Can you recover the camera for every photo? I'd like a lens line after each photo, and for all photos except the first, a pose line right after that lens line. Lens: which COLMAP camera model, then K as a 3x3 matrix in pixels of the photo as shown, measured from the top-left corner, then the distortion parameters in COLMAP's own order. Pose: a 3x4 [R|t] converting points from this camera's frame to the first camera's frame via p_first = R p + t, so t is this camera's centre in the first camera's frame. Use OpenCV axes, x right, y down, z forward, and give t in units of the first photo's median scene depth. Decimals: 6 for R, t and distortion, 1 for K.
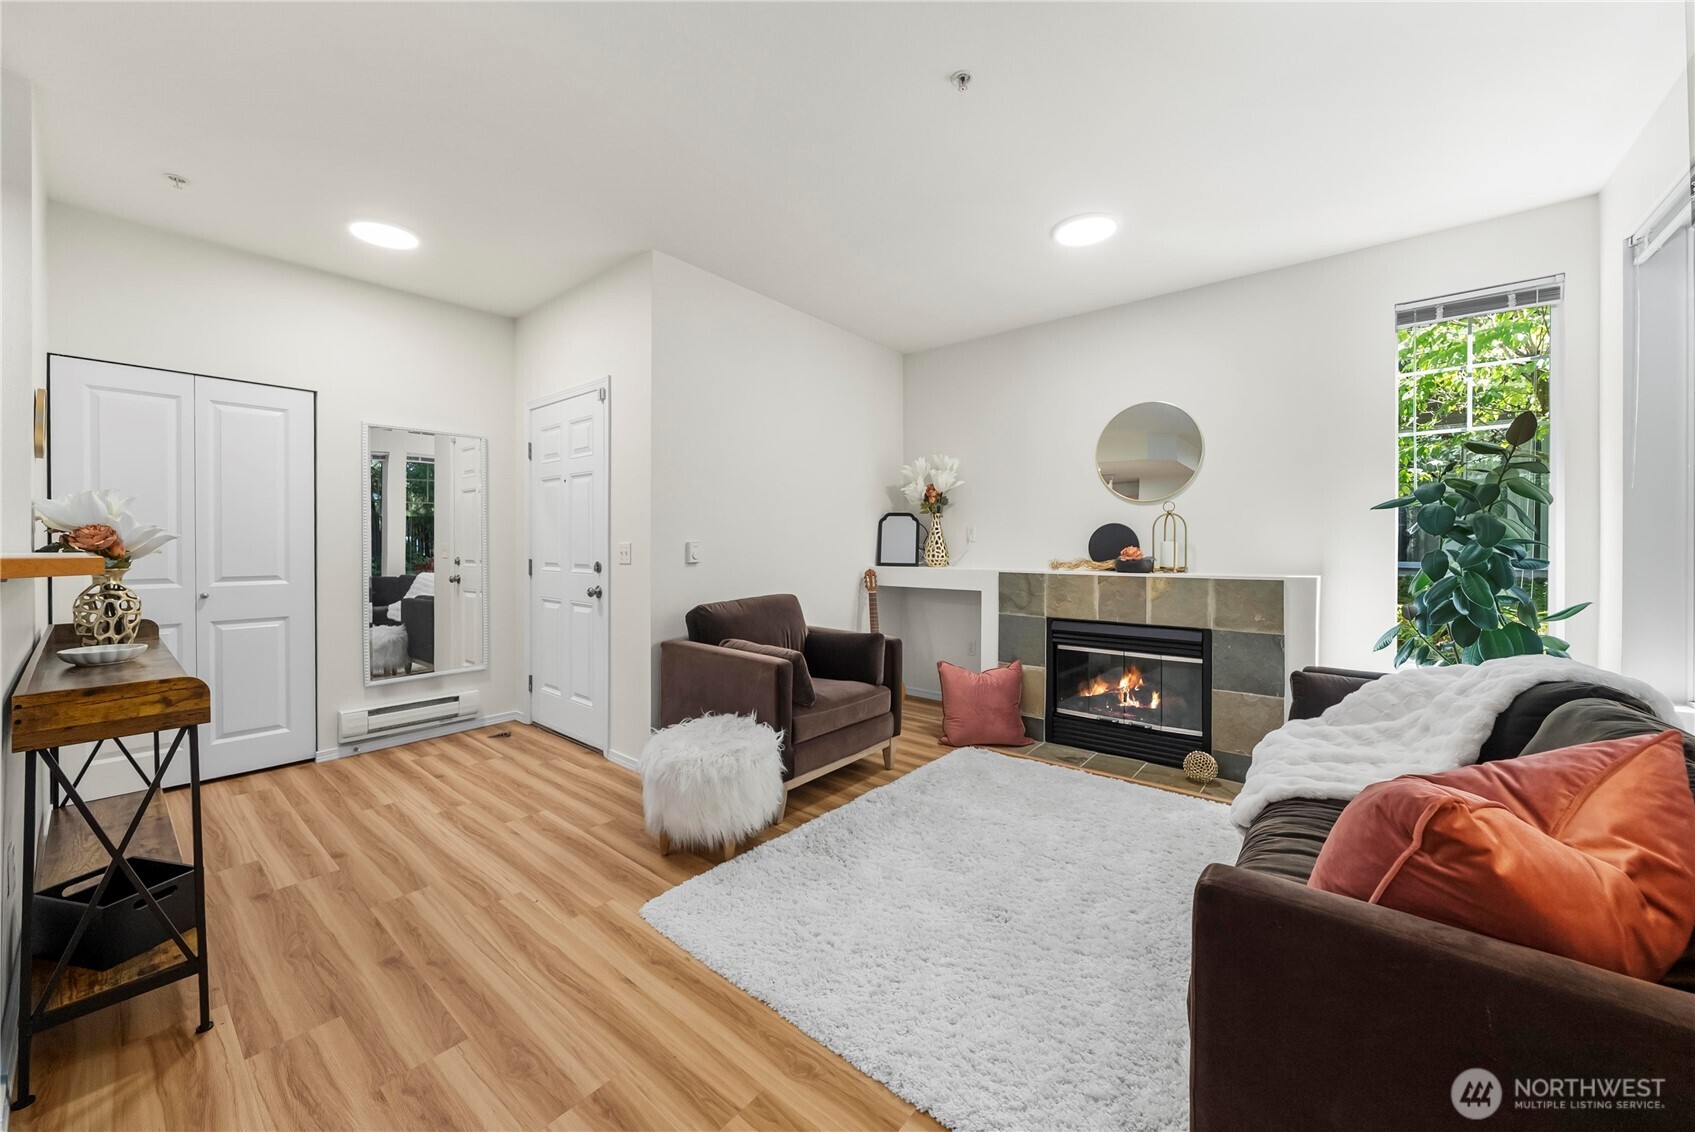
lens RADIAL K [[624.6, 0, 843.6], [0, 624.6, 549.4], [0, 0, 1]] dist [-0.002247, -0.000144]
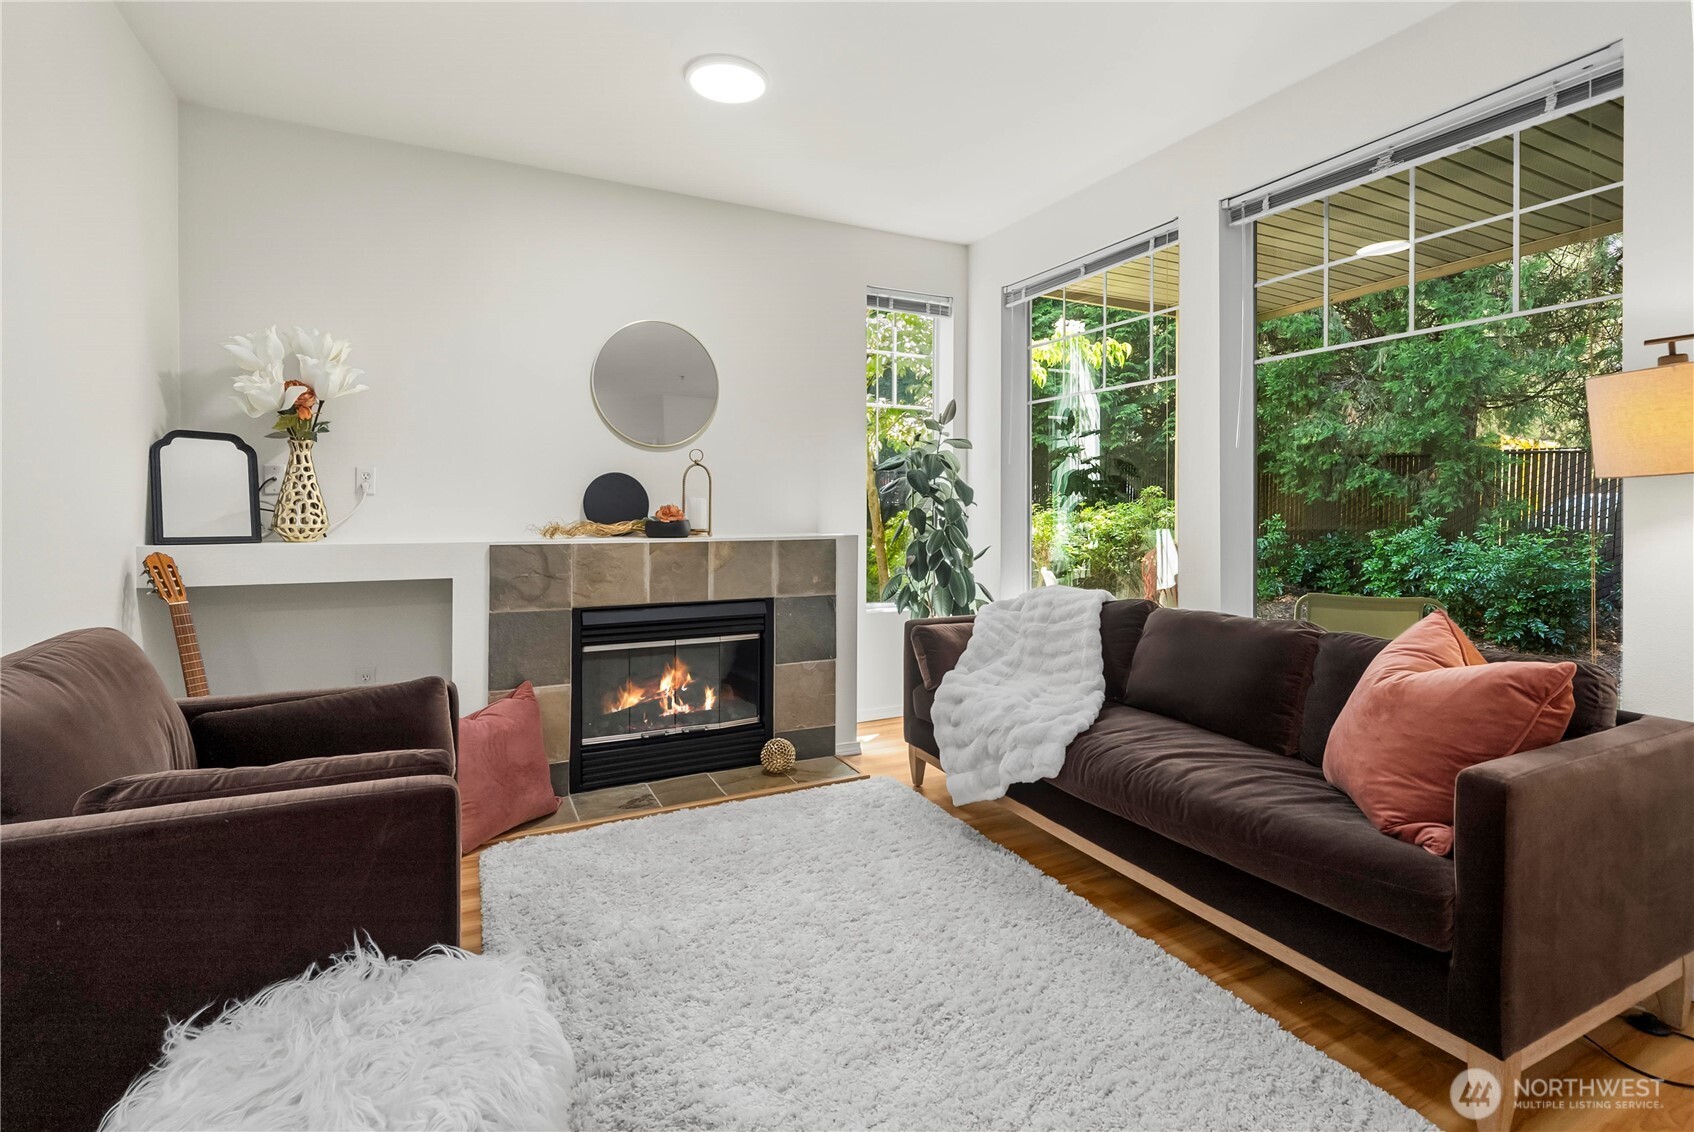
lens RADIAL K [[787.4, 0, 847.5], [0, 787.4, 504.4], [0, 0, 1]] dist [0.002696, 0.000452]
pose [[0.404632, 0.001782, 0.914478, -0.386373], [0.002286, 0.999993, -0.002961, -0.000410], [-0.914477, 0.003289, 0.404625, 0.449157]]
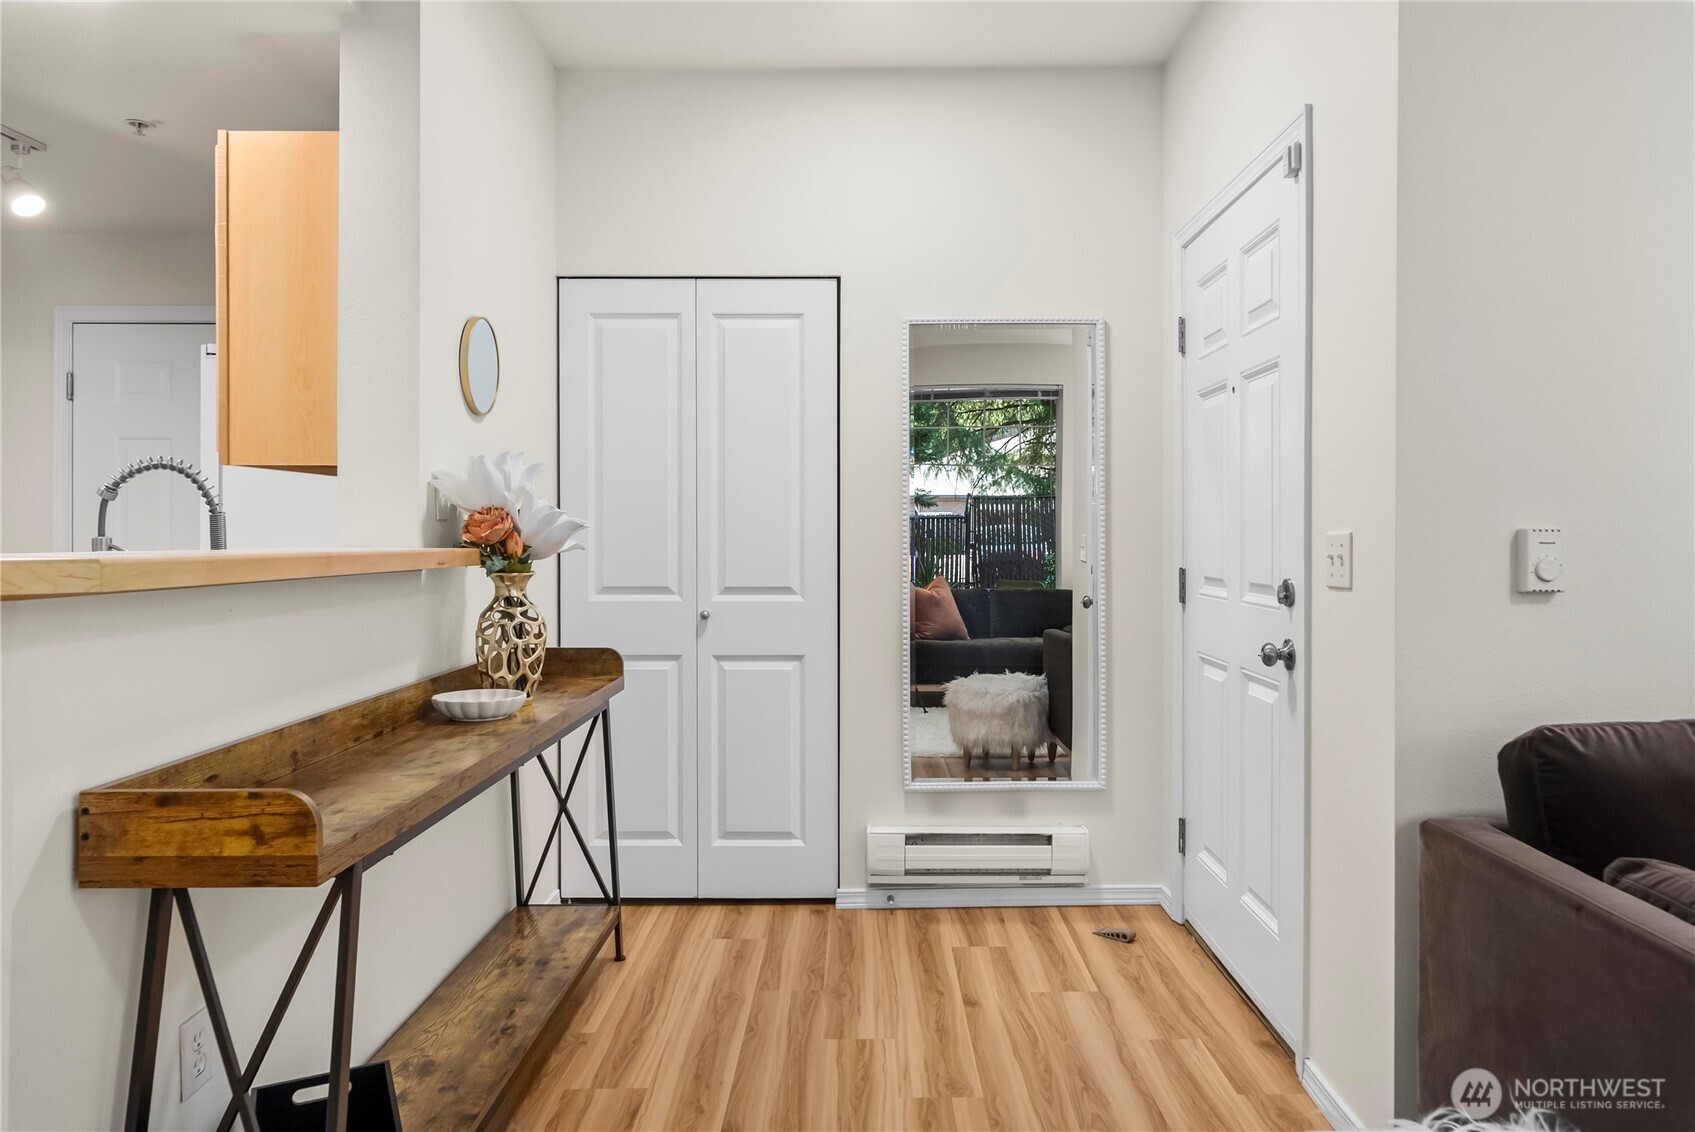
lens RADIAL K [[1125.2, 0, 872.6], [0, 1125.2, 541.4], [0, 0, 1]] dist [0.003561, 0.000805]
pose [[0.643814, 0.003285, -0.765175, -0.012409], [-0.006628, 0.999977, -0.001284, -0.002365], [0.765154, 0.005898, 0.643821, 0.361431]]
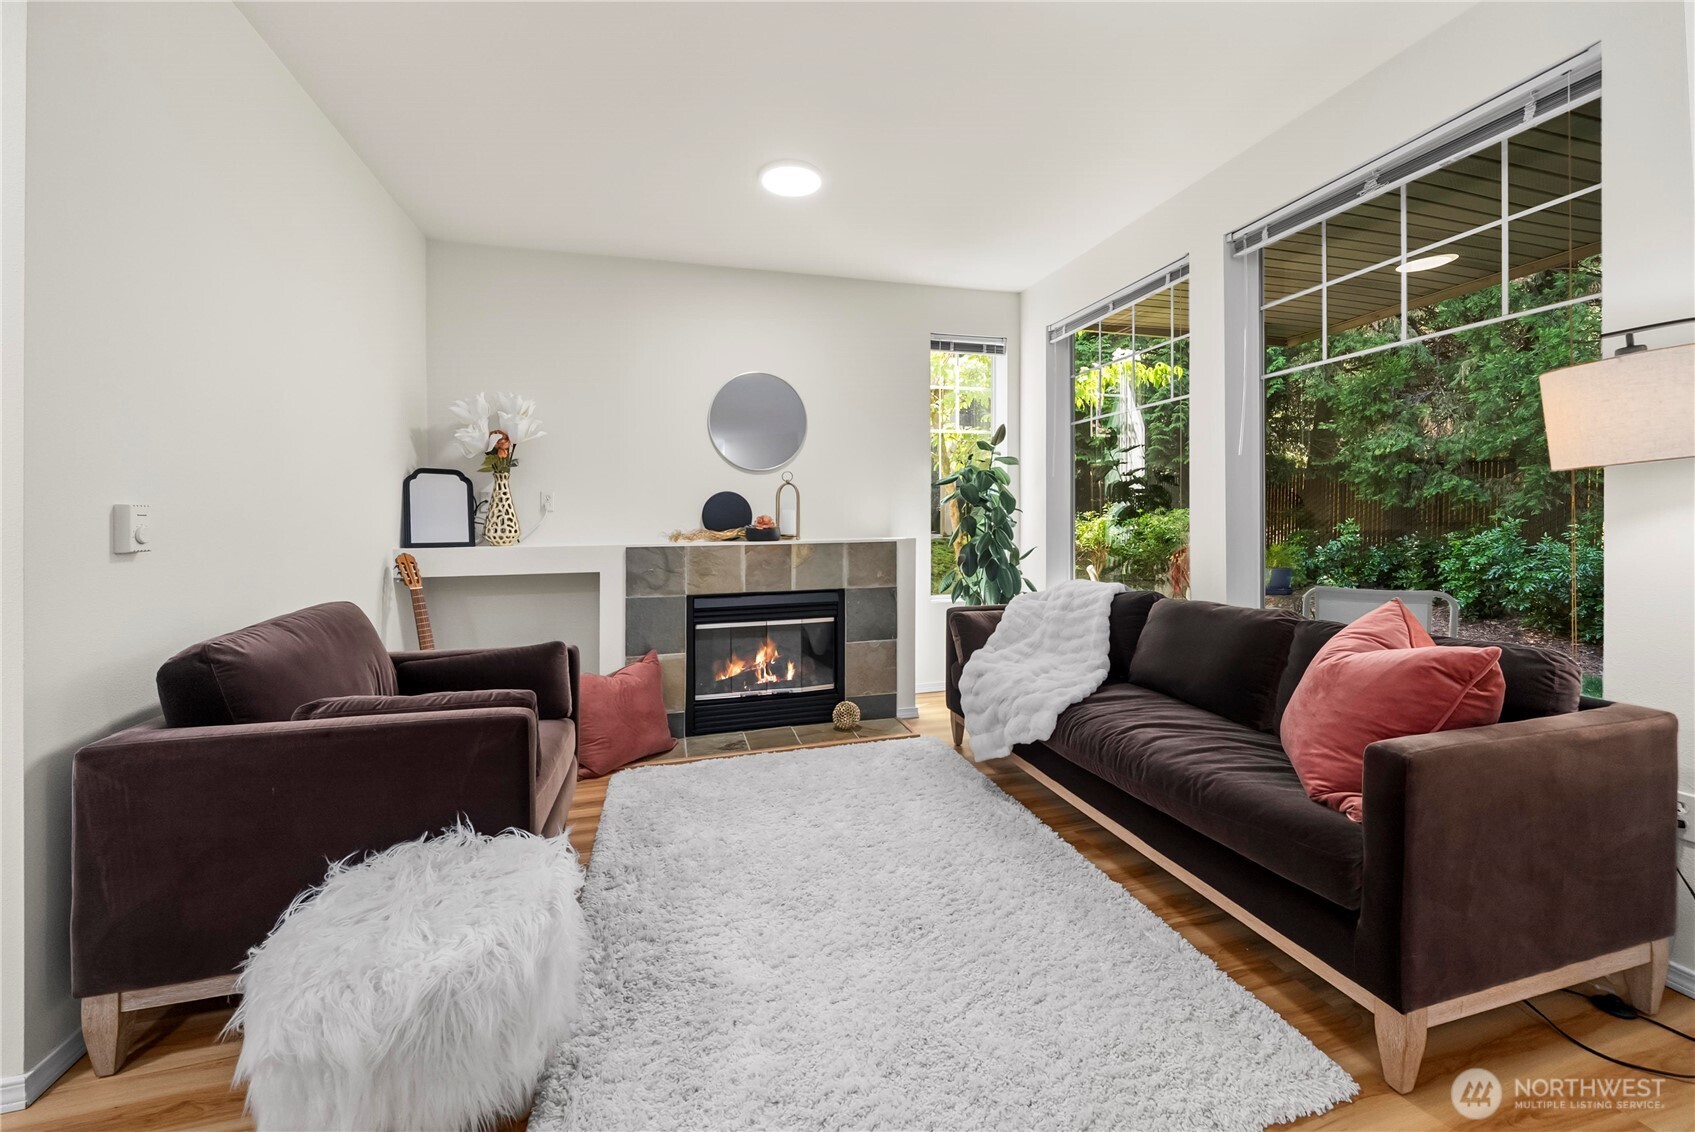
lens RADIAL K [[644.3, 0, 843.1], [0, 644.3, 516.6], [0, 0, 1]] dist [-0.001745, -0.000332]
pose [[0.575115, -0.003928, 0.818063, -0.340599], [0.016957, 0.999831, -0.007120, 0.008577], [-0.817897, 0.017967, 0.575085, 0.343219]]
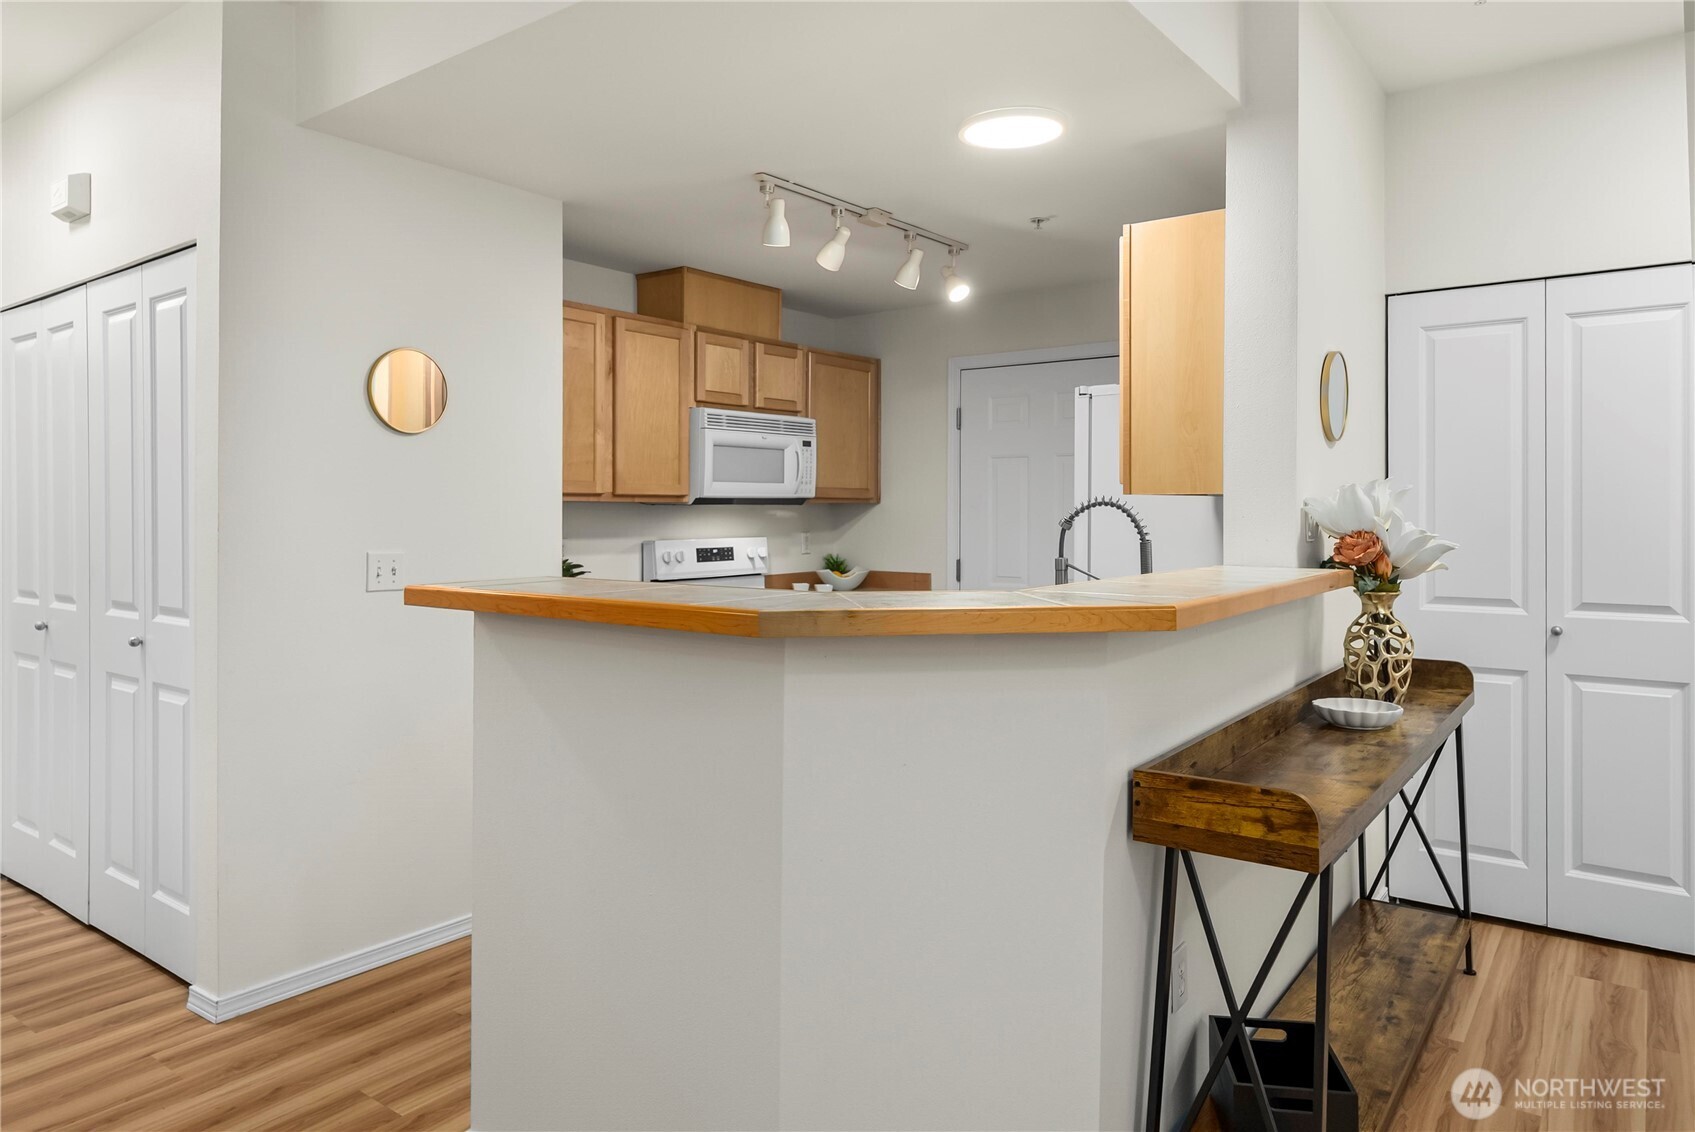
lens RADIAL K [[1087.9, 0, 839.7], [0, 1087.9, 511.7], [0, 0, 1]] dist [0.002987, -0.000805]
pose [[0.049134, 0.000992, -0.998792, 0.020663], [-0.007074, 0.999975, 0.000646, -0.038877], [0.998767, 0.007034, 0.049140, 0.224083]]
